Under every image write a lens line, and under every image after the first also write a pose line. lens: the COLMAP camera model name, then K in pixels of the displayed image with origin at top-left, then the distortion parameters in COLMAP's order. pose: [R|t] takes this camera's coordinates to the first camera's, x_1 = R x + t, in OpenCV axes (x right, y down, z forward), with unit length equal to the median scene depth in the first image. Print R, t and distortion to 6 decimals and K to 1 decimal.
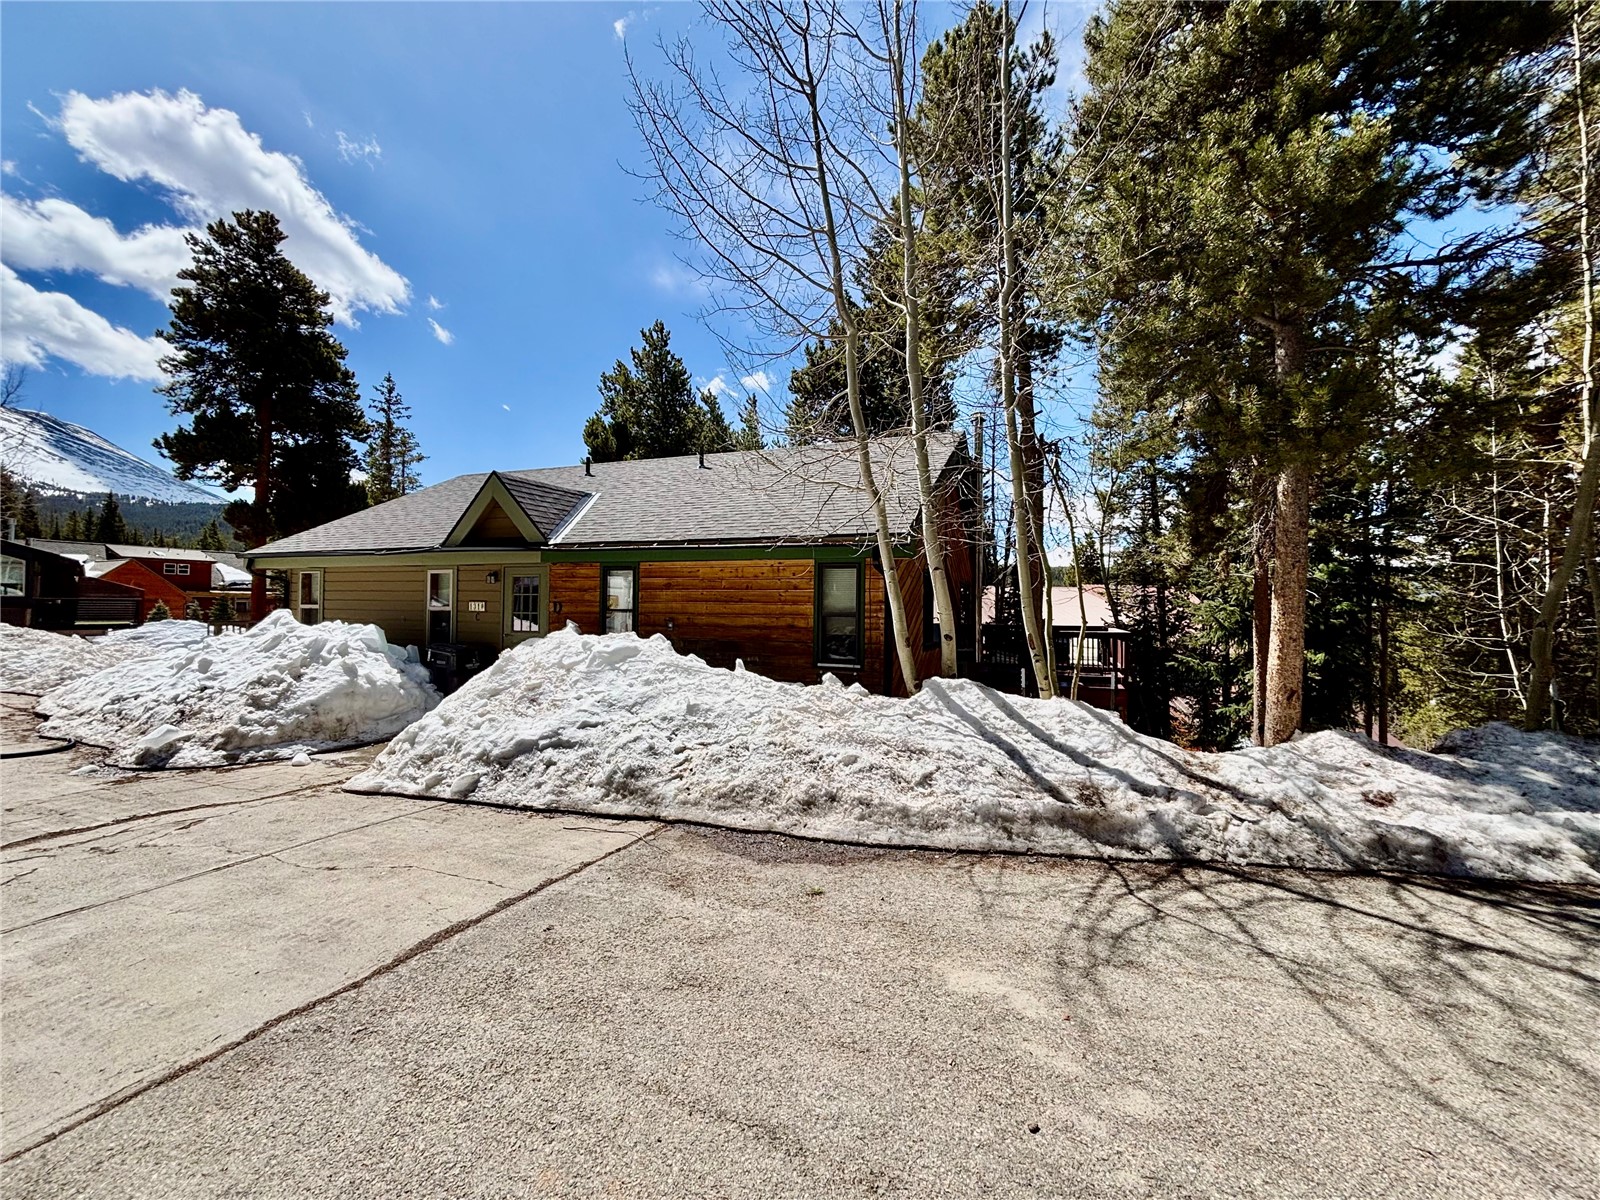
lens RADIAL K [[645.9, 0, 802.6], [0, 645.9, 605.2], [0, 0, 1]] dist [-0.001855, 0.002838]
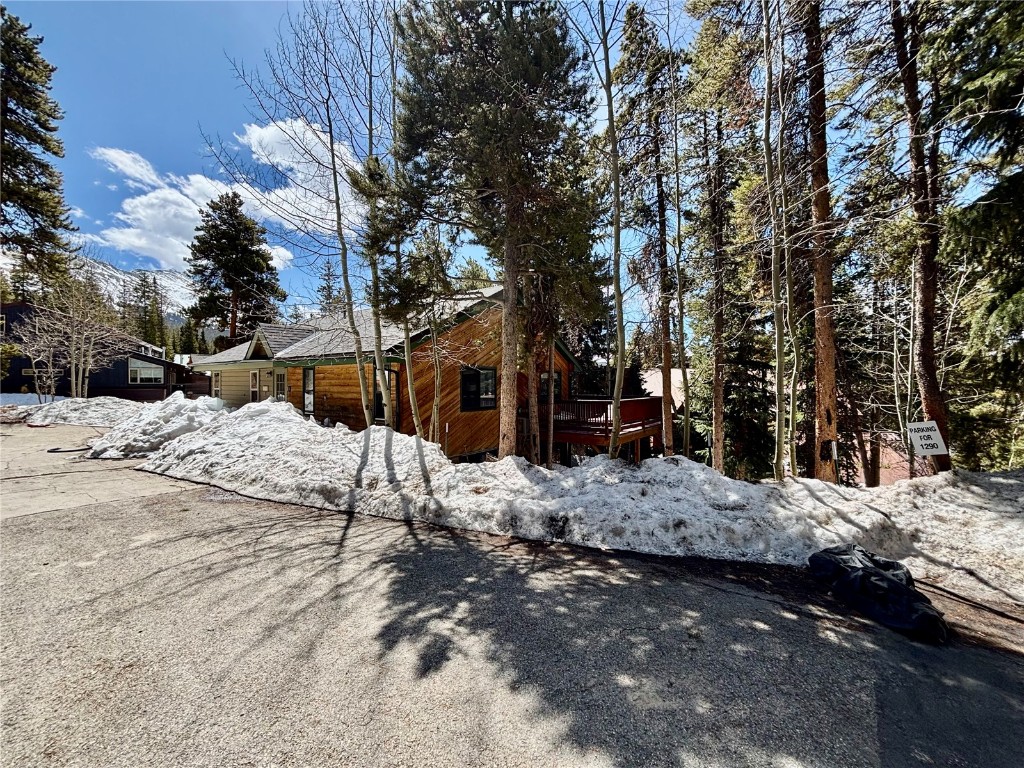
lens RADIAL K [[413.3, 0, 508.9], [0, 413.3, 386.5], [0, 0, 1]] dist [-0.001855, 0.002838]
pose [[0.967391, -0.008832, -0.253133, 0.823015], [0.011897, 0.999873, 0.010581, -0.013168], [0.253008, -0.013247, 0.967374, -0.099119]]
